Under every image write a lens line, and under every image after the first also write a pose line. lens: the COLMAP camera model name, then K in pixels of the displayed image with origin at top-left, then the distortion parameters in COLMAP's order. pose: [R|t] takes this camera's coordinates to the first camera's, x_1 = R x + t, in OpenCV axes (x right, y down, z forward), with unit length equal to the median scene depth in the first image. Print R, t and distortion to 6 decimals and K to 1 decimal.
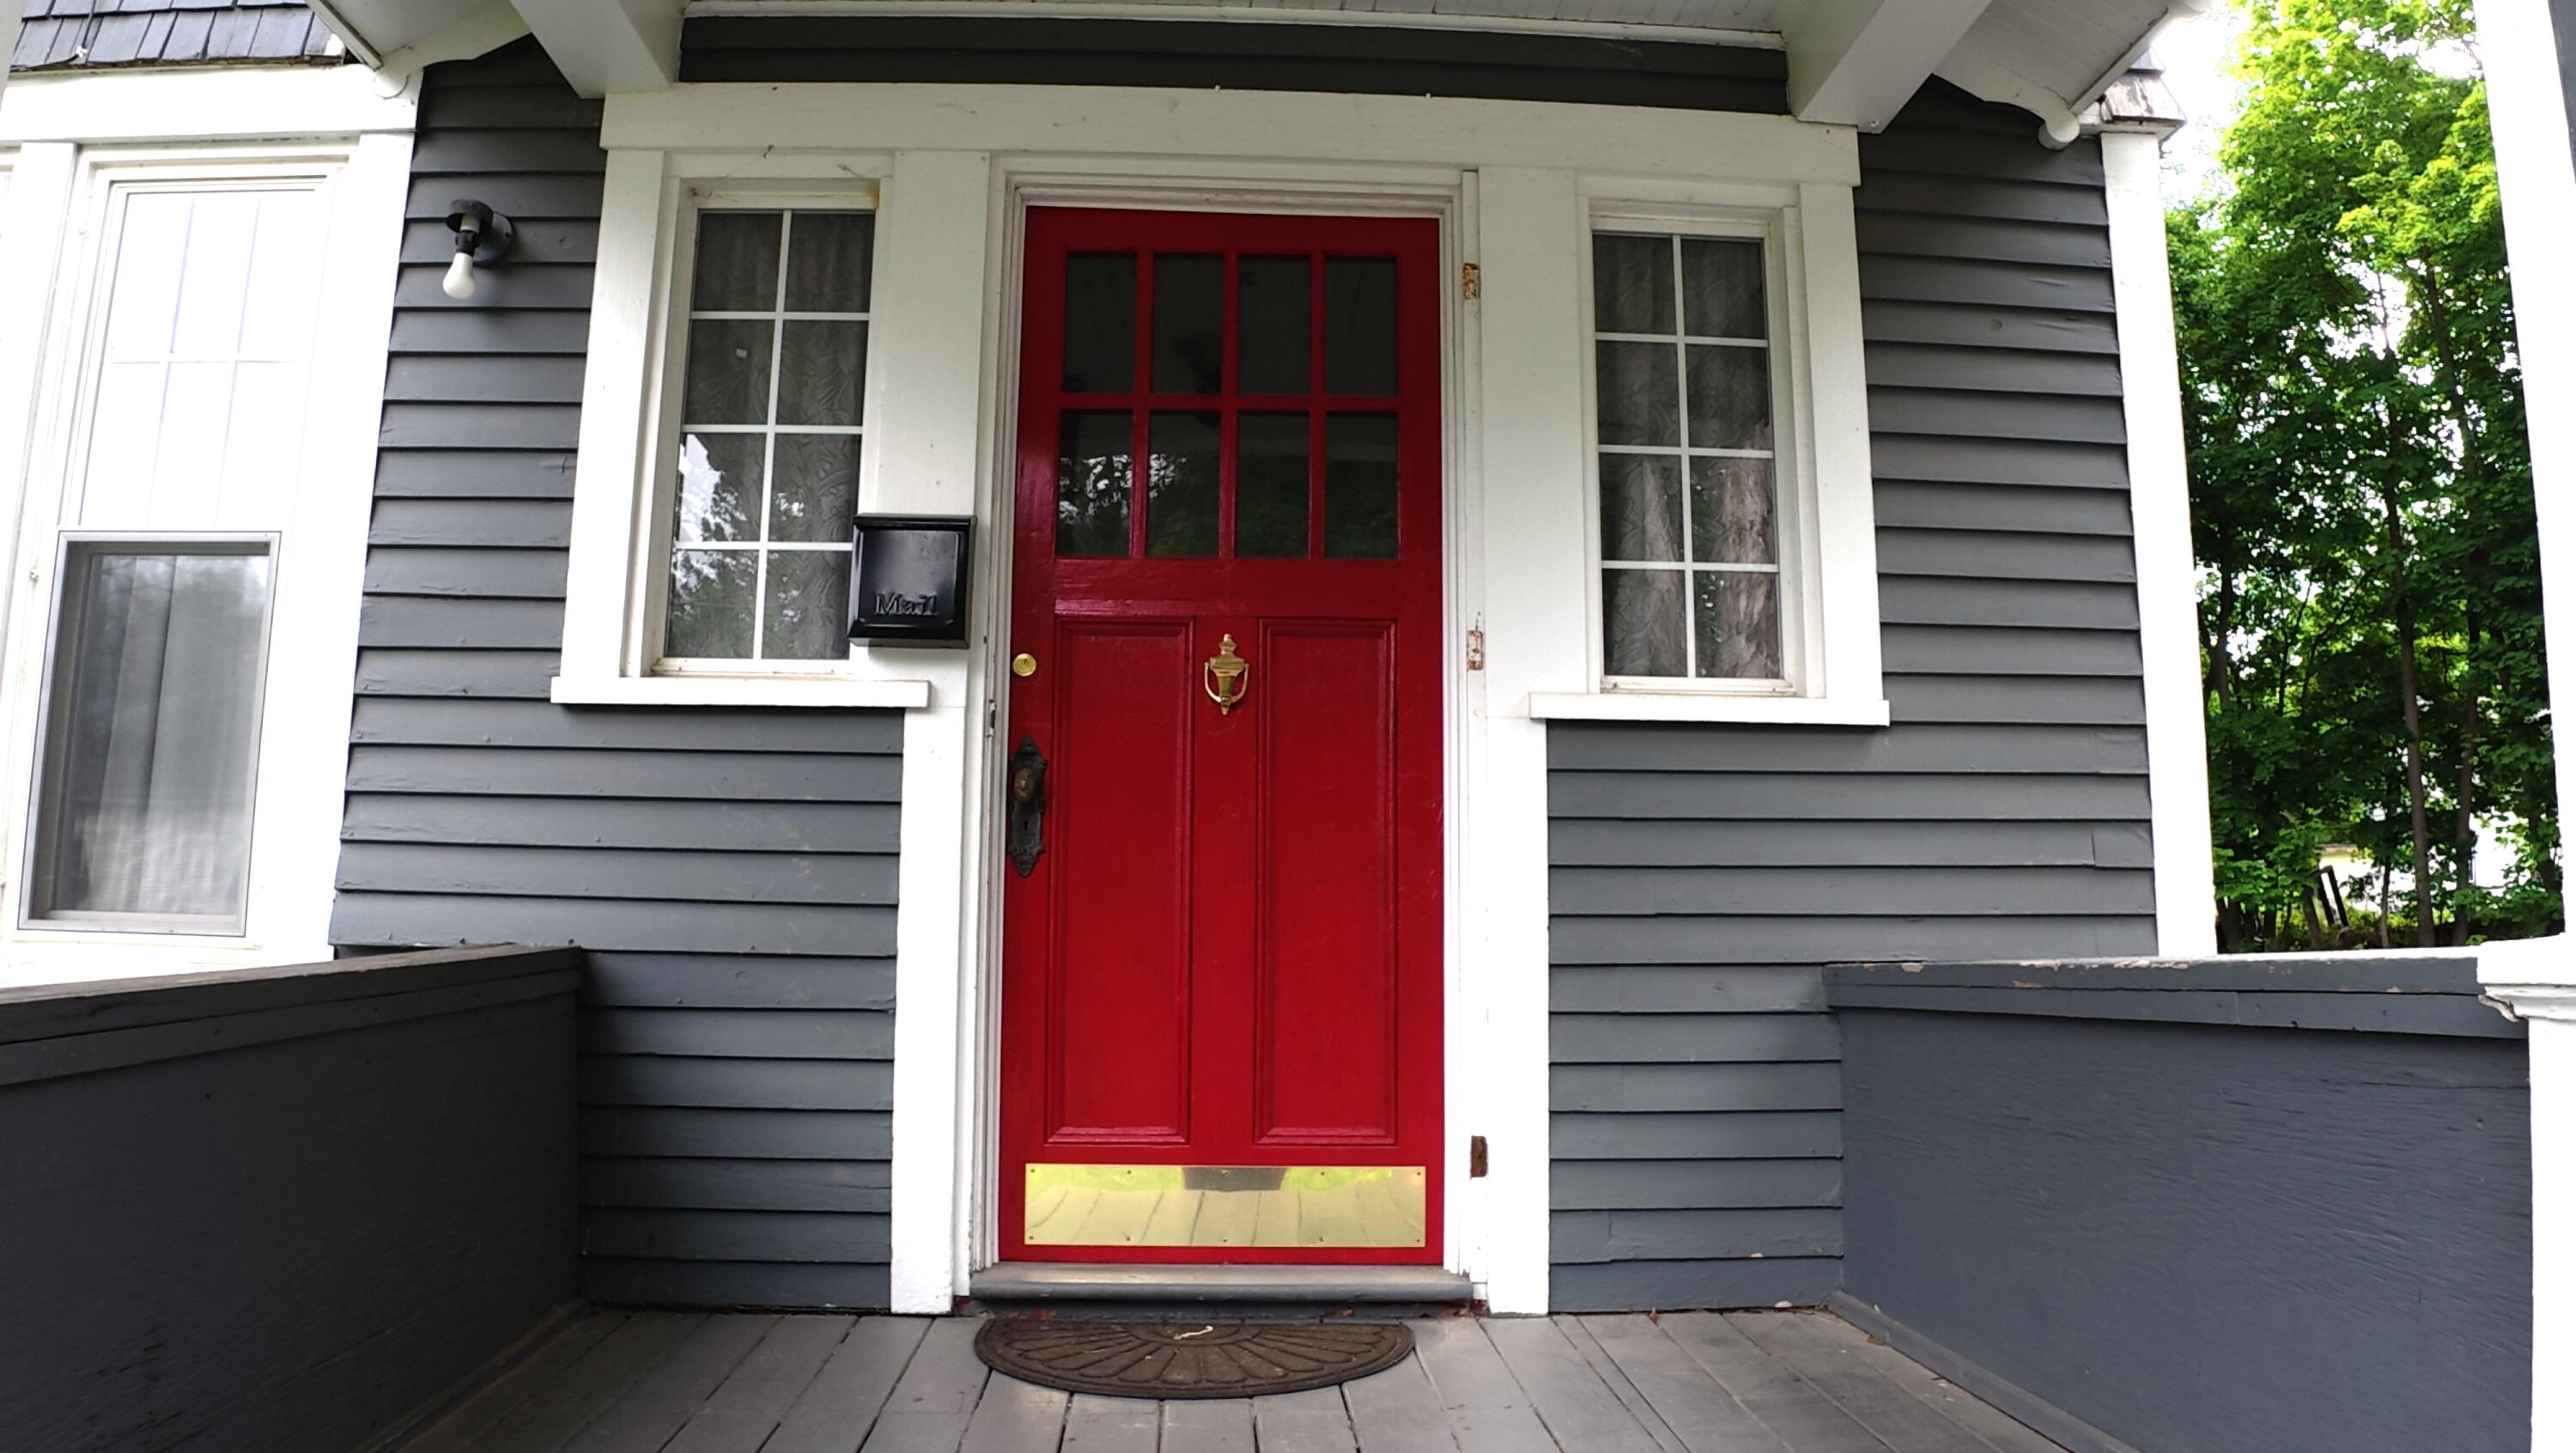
lens RADIAL K [[1726.5, 0, 1279.8], [0, 1726.5, 735.0], [0, 0, 1]] dist [-0.155892, 0.065590]
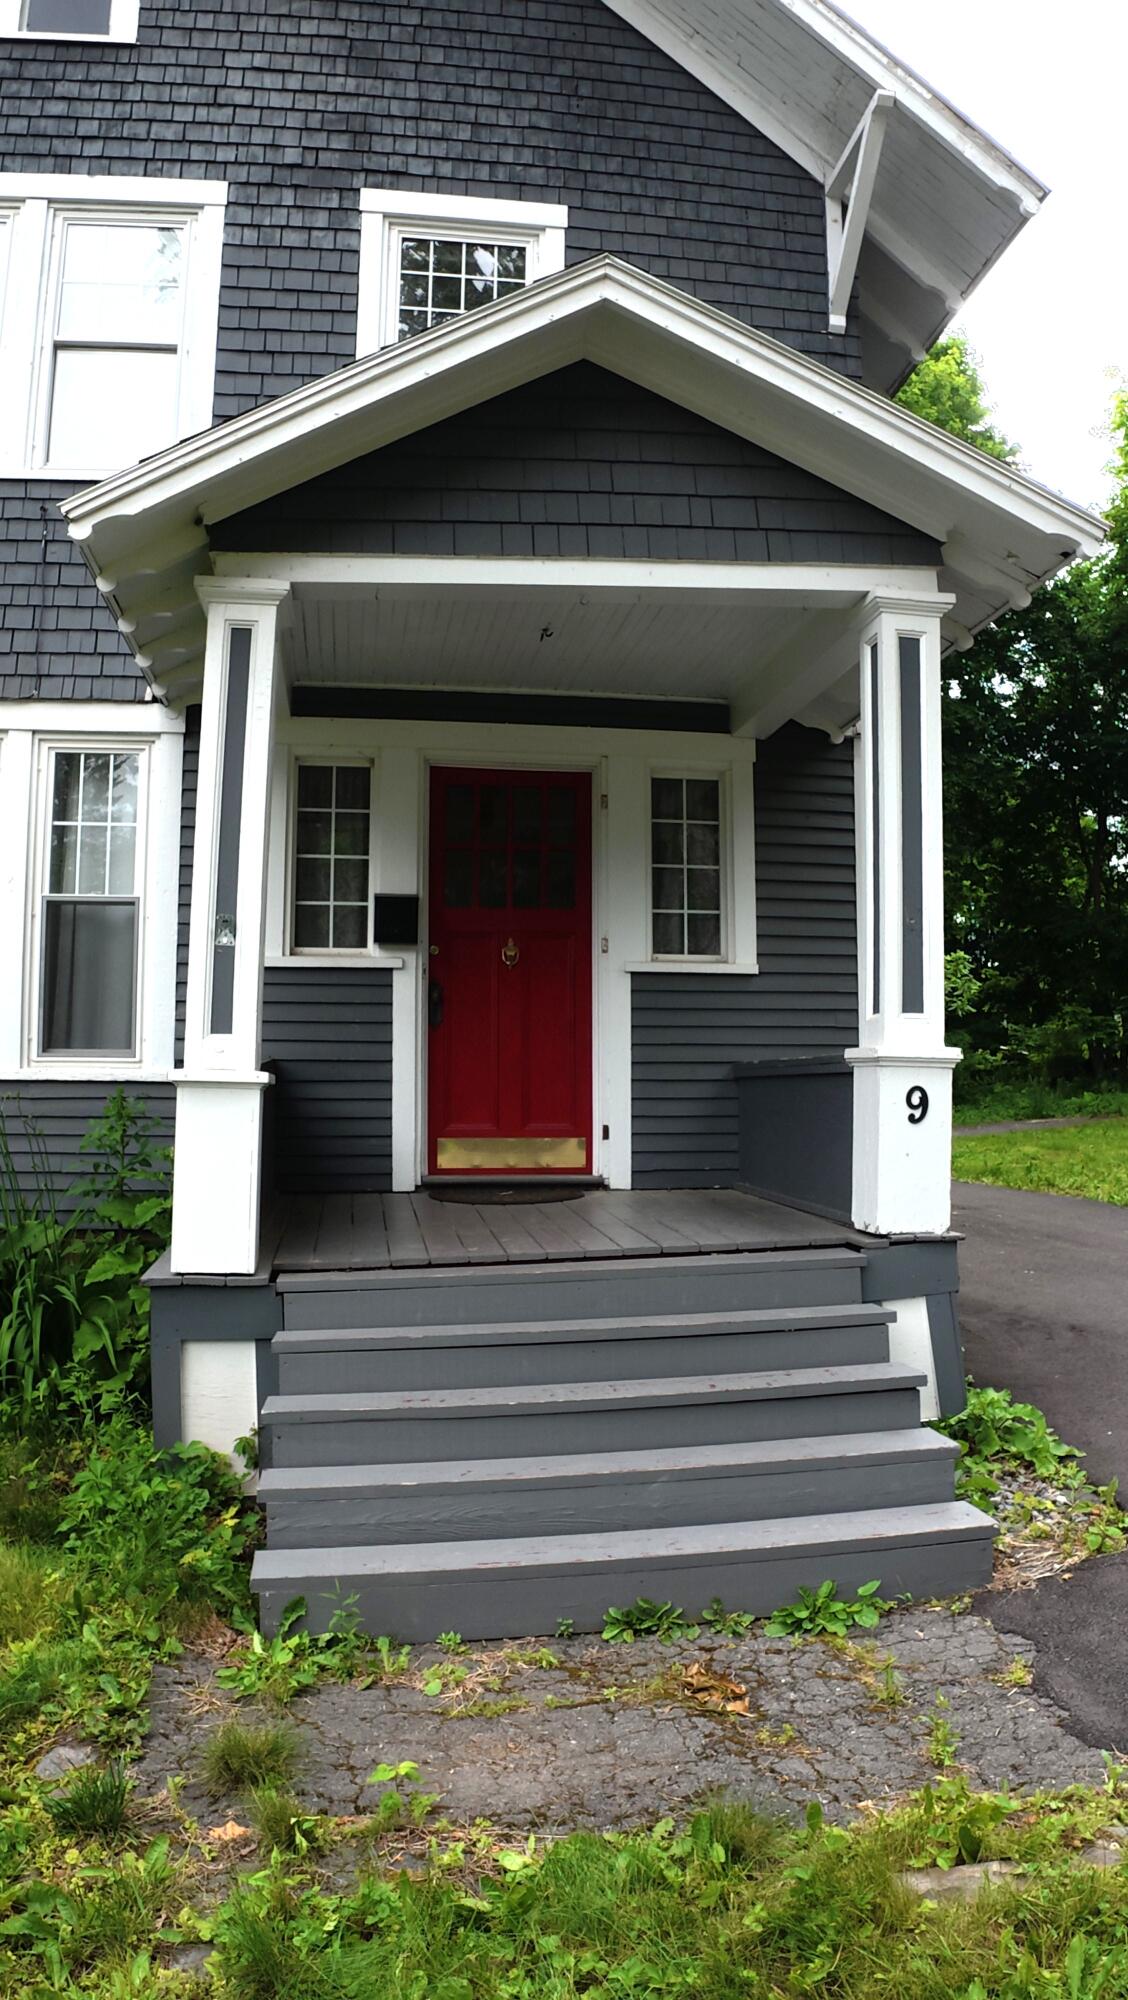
lens RADIAL K [[1340.4, 0, 564.0], [0, 1340.4, 1000.0], [0, 0, 1]] dist [-0.155892, 0.065590]
pose [[0.994398, -0.000821, 0.105693, -0.168232], [-0.006044, 0.997892, 0.064614, -0.098636], [-0.105524, -0.064891, 0.992297, -1.057036]]
